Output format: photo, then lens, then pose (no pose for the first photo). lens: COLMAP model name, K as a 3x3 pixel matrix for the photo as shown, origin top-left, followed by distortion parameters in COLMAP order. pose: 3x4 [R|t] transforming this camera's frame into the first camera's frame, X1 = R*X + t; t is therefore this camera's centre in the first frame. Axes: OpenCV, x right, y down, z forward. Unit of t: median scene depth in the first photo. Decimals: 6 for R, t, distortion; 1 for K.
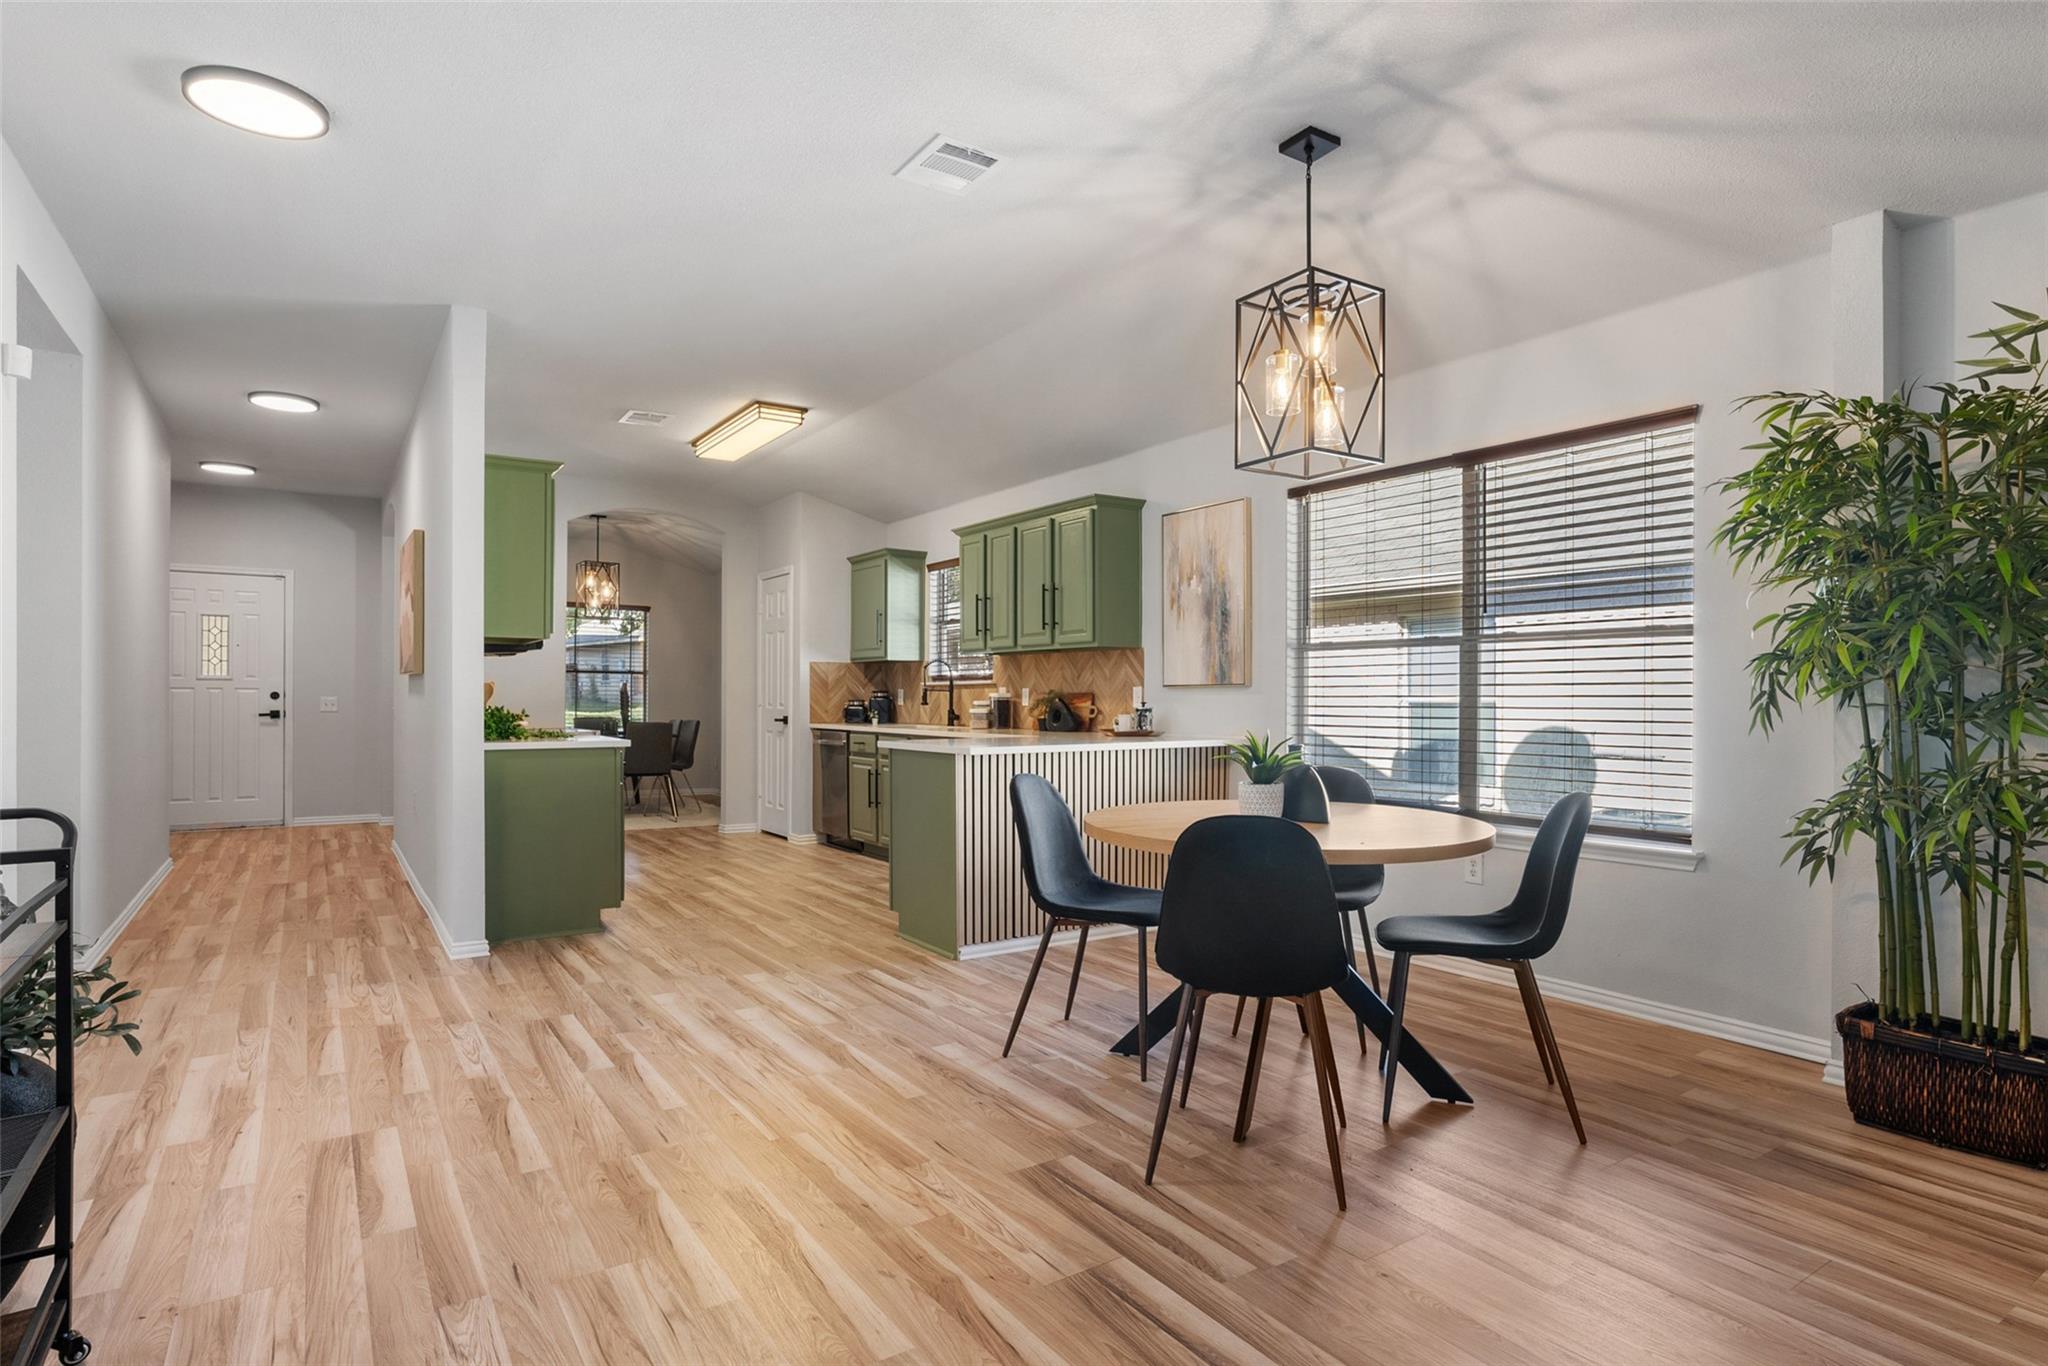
lens RADIAL K [[1079.3, 0, 1020.3], [0, 1079.3, 694.1], [0, 0, 1]] dist [-0.035271, 0.031504]
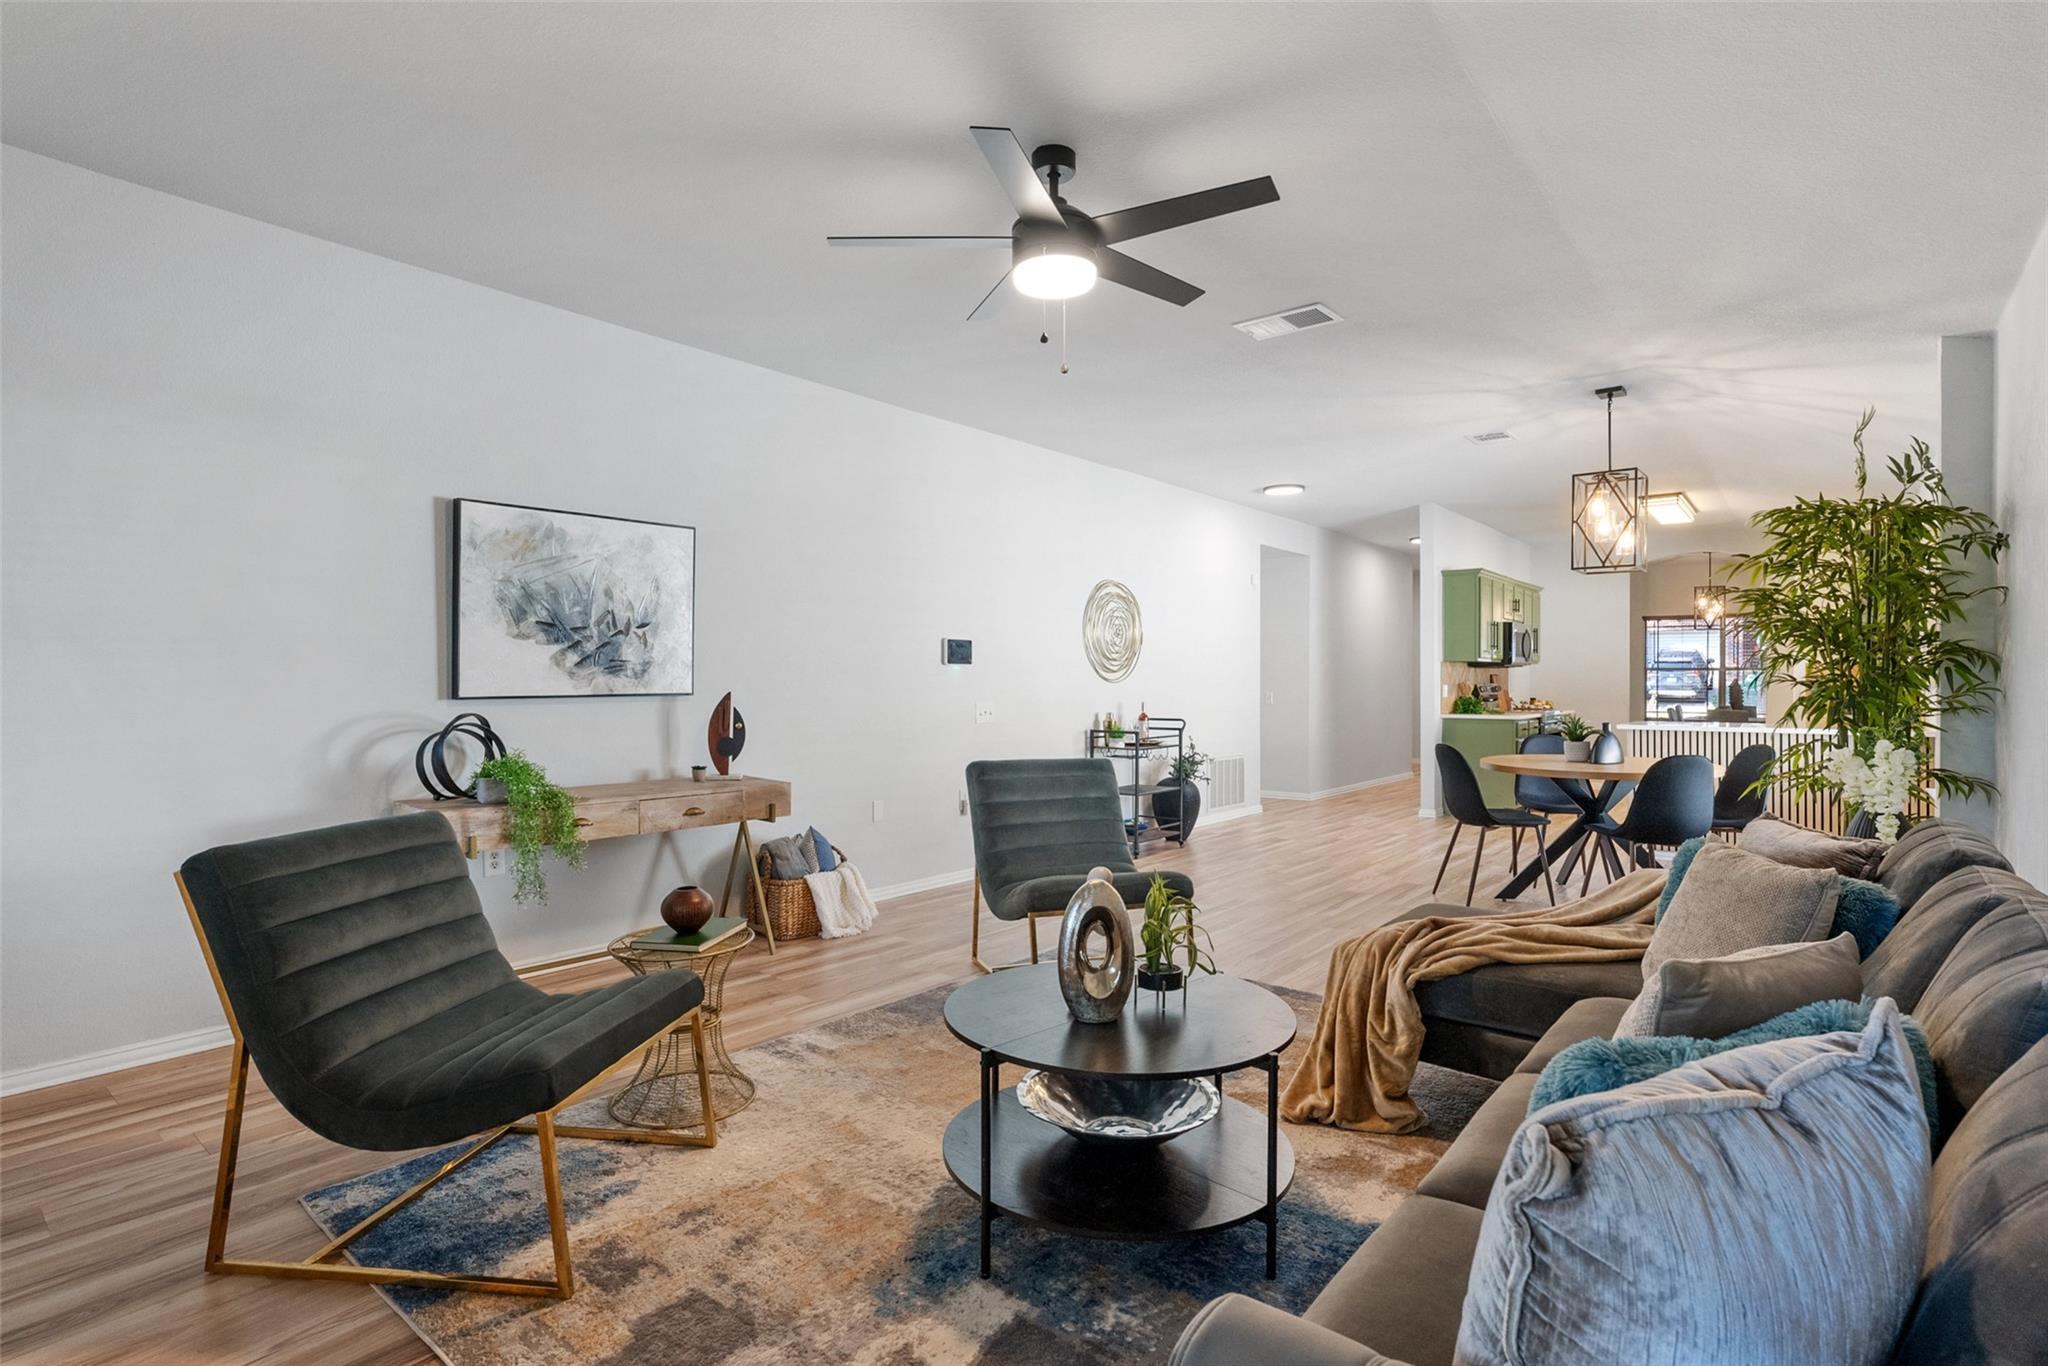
lens RADIAL K [[1003.2, 0, 1031.9], [0, 1003.2, 675.7], [0, 0, 1]] dist [-0.039657, 0.020955]
pose [[0.298558, -0.007152, -0.954365, 0.850818], [0.000878, 0.999974, -0.007219, -0.011370], [0.954391, 0.001318, 0.298557, -0.237440]]
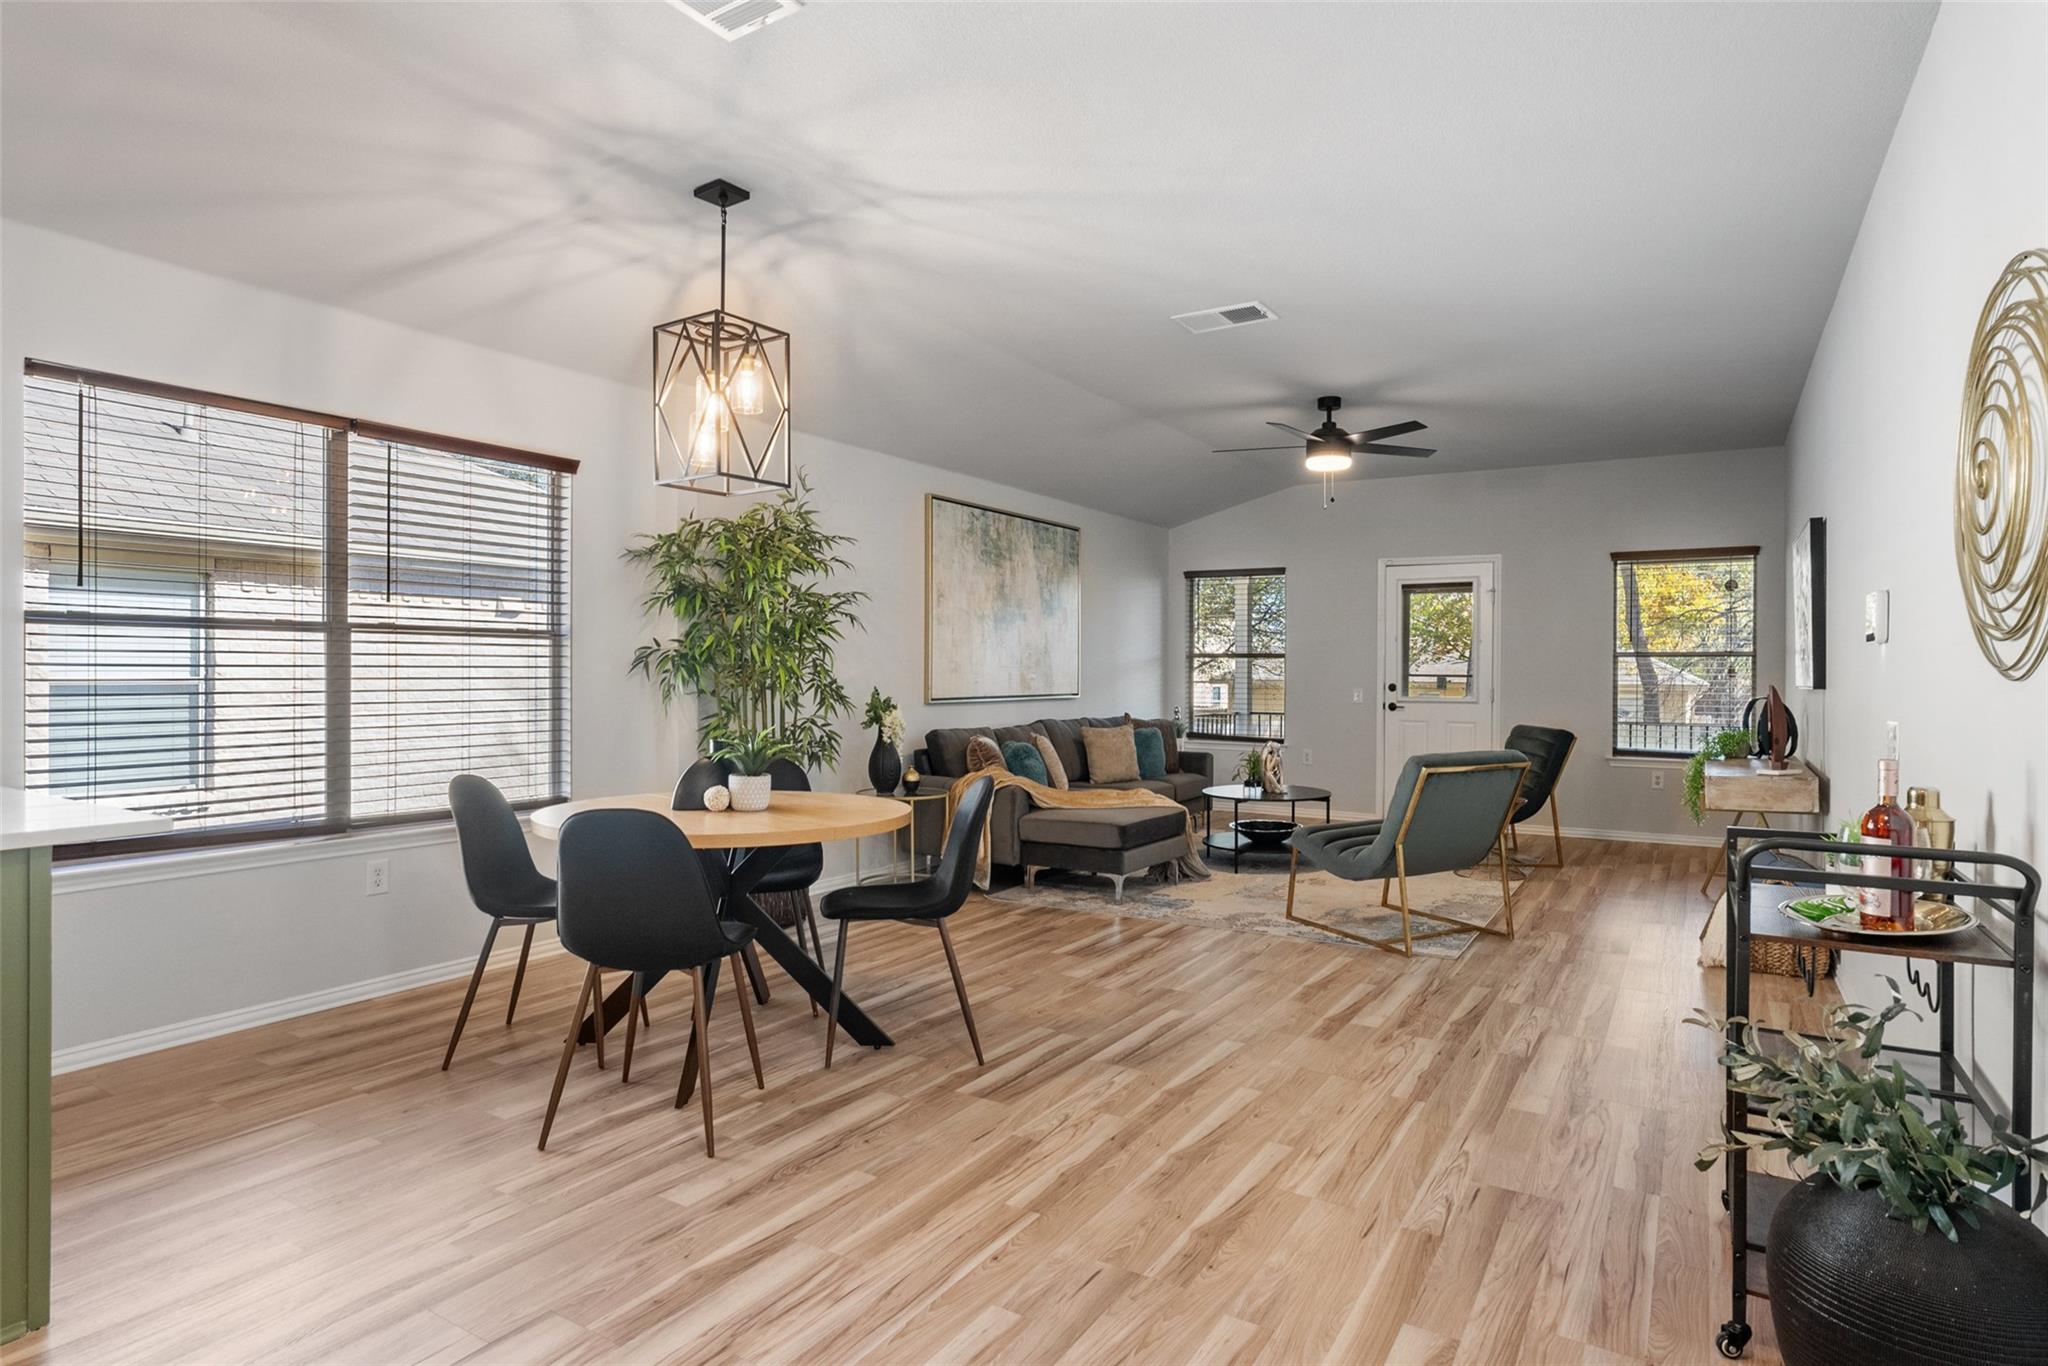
lens RADIAL K [[1114.9, 0, 1035.5], [0, 1114.9, 670.0], [0, 0, 1]] dist [-0.010433, 0.000495]
pose [[-0.424102, -0.001014, 0.905614, -0.485401], [-0.004710, 0.999988, -0.001086, -0.012736], [-0.905602, -0.004726, -0.424102, 0.640953]]
